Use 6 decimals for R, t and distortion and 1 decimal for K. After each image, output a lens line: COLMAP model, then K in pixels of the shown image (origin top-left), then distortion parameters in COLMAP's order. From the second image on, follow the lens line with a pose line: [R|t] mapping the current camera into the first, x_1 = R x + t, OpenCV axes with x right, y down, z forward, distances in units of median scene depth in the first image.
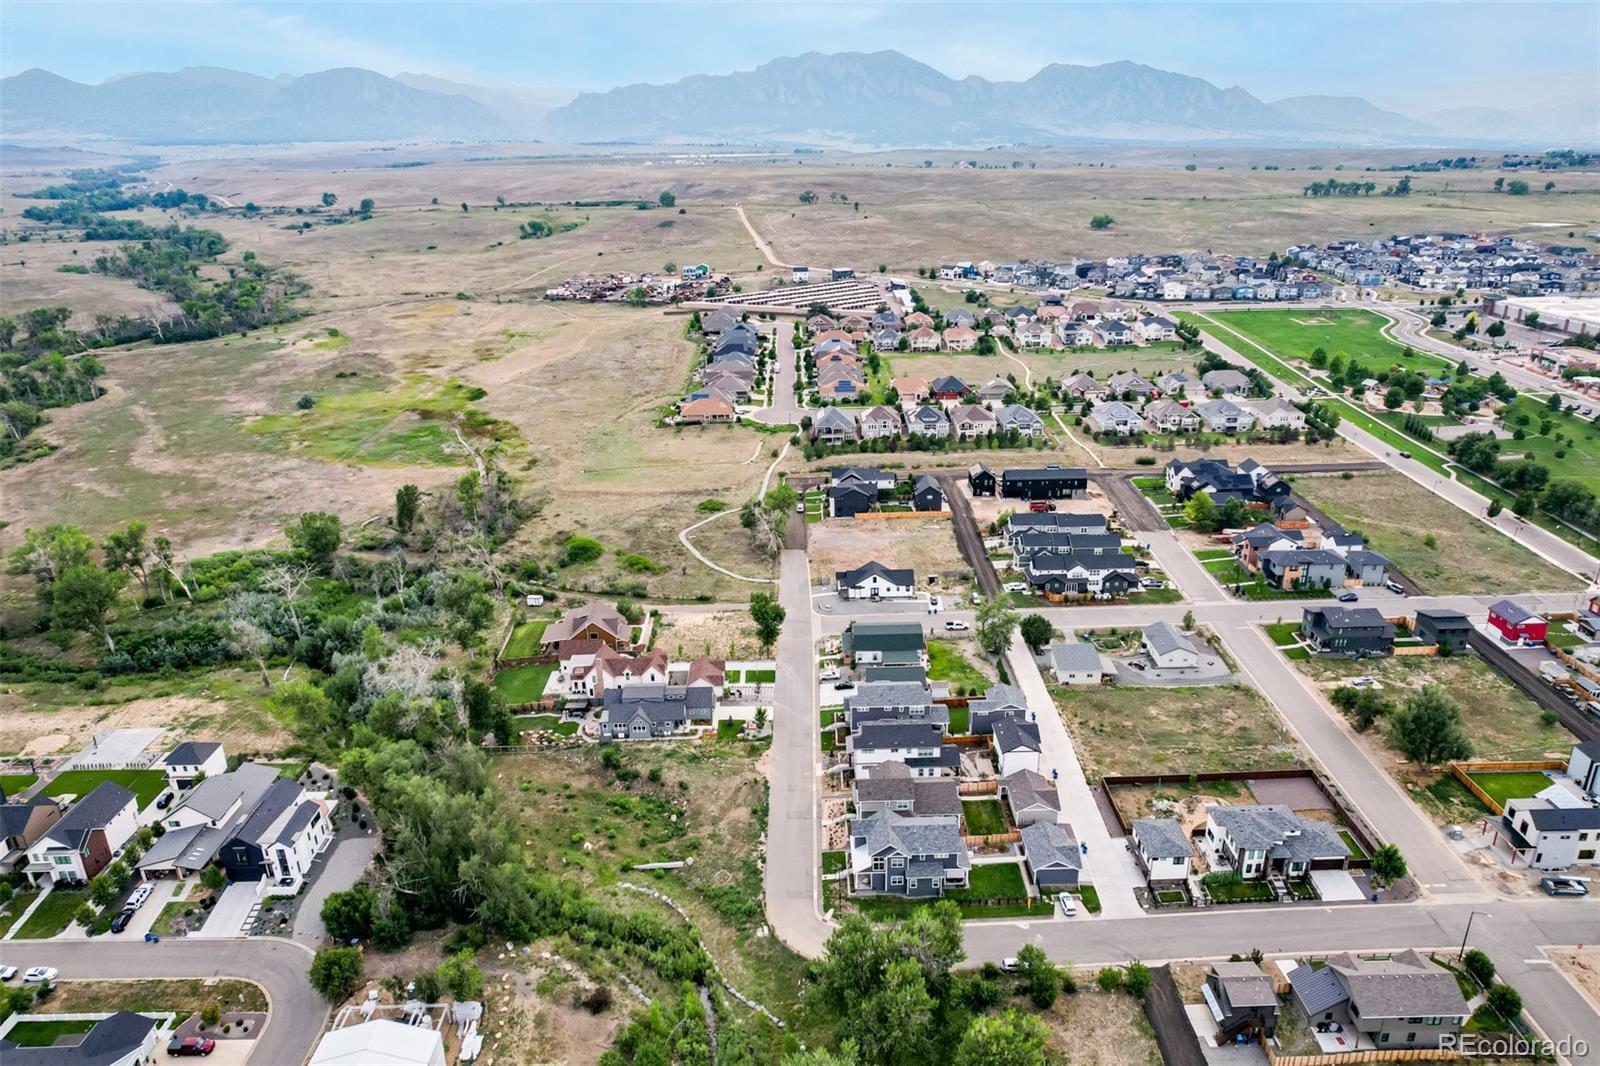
lens RADIAL K [[1049.3, 0, 806.7], [0, 1049.3, 530.0], [0, 0, 1]] dist [-0.079828, 0.071098]
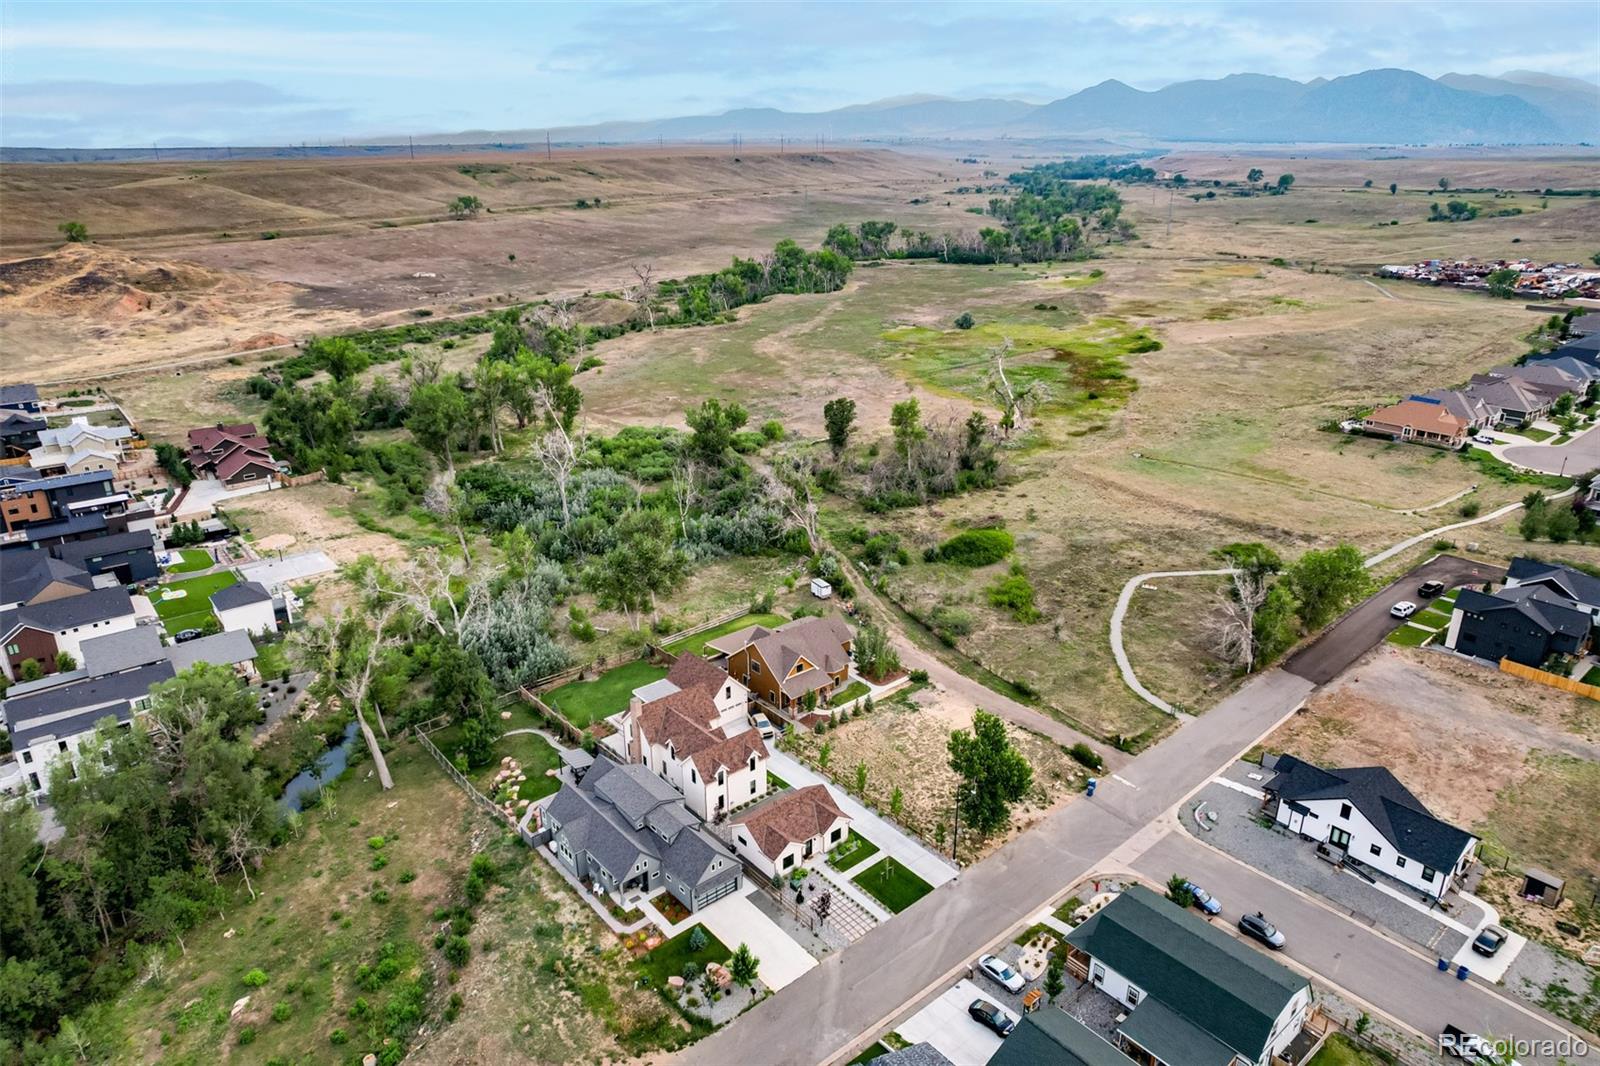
lens RADIAL K [[1015.4, 0, 800.0], [0, 1015.4, 533.0], [0, 0, 1]] dist [-0.073598, 0.063568]
pose [[0.634038, 0.289686, -0.716993, 0.141257], [-0.283768, 0.949659, 0.132753, -0.036953], [0.719355, 0.119289, 0.684323, 0.459256]]
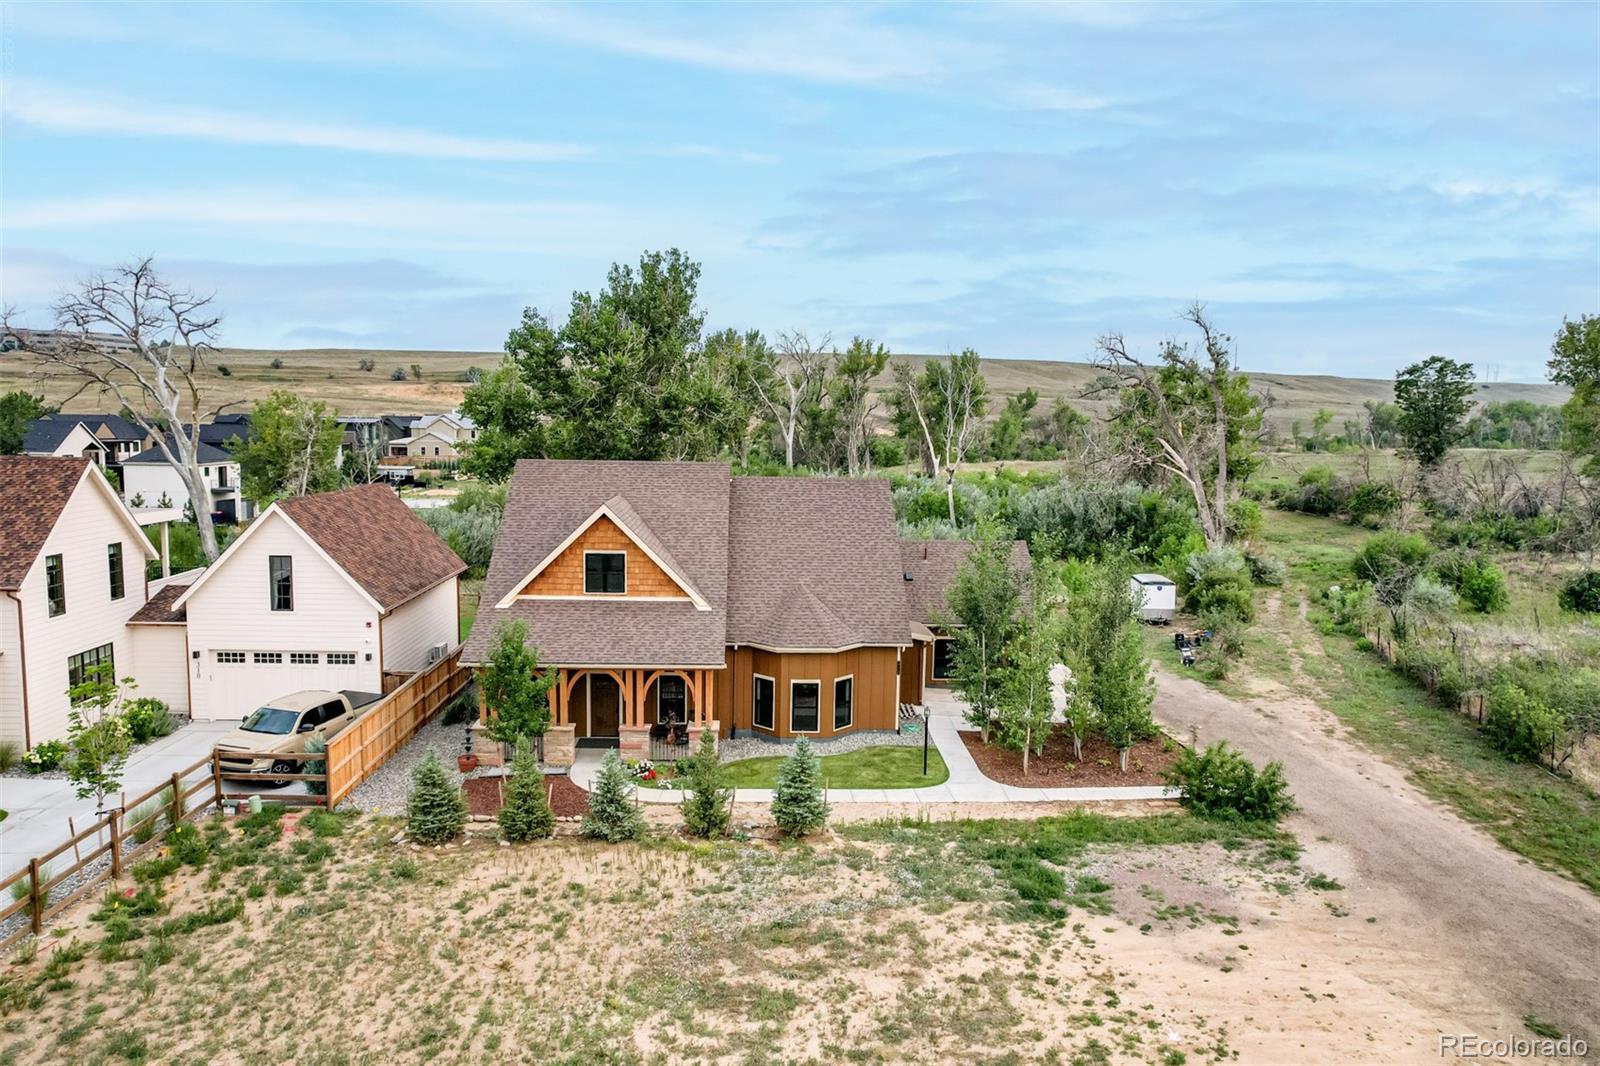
lens RADIAL K [[1066.4, 0, 805.3], [0, 1066.4, 531.5], [0, 0, 1]] dist [-0.083329, 0.071548]
pose [[0.031947, 0.123796, -0.991793, -0.039683], [-0.367695, 0.924168, 0.103511, 0.048459], [0.929398, 0.361370, 0.075043, 0.751716]]
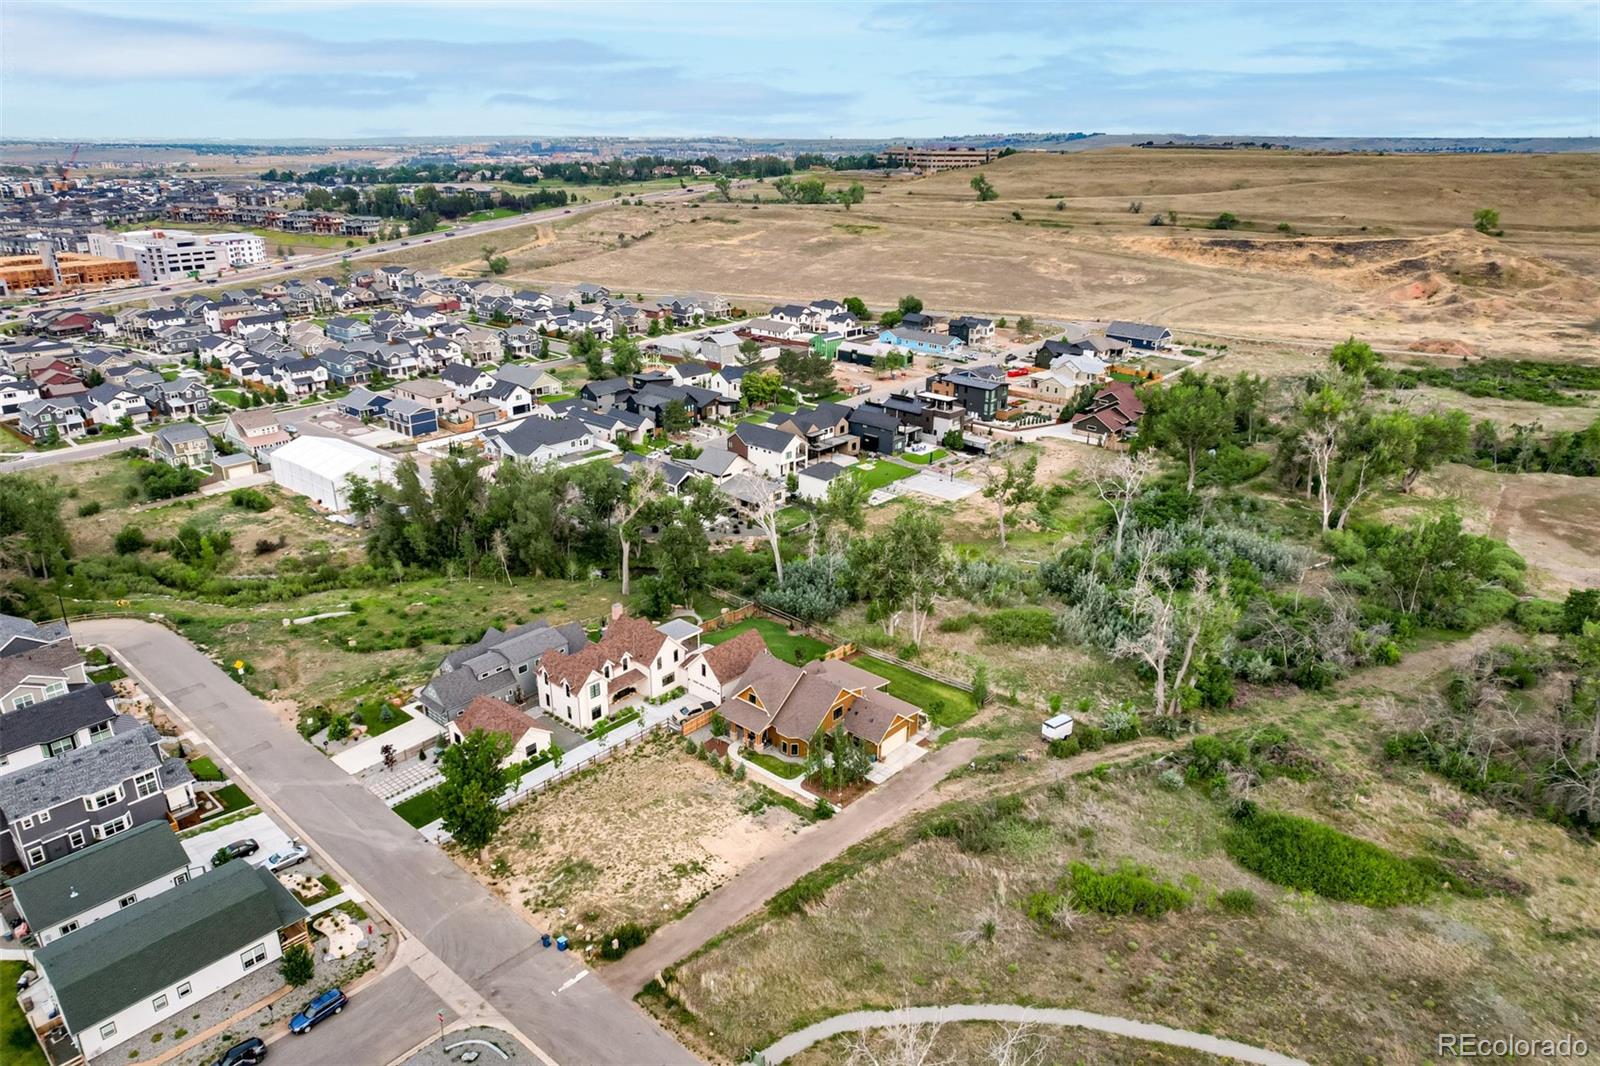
lens RADIAL K [[1049.3, 0, 806.7], [0, 1049.3, 530.0], [0, 0, 1]] dist [-0.079828, 0.071098]
pose [[-0.672302, 0.275004, -0.687301, 0.095941], [-0.258359, 0.782894, 0.565975, -0.198698], [0.693729, 0.558077, -0.455292, 0.895372]]
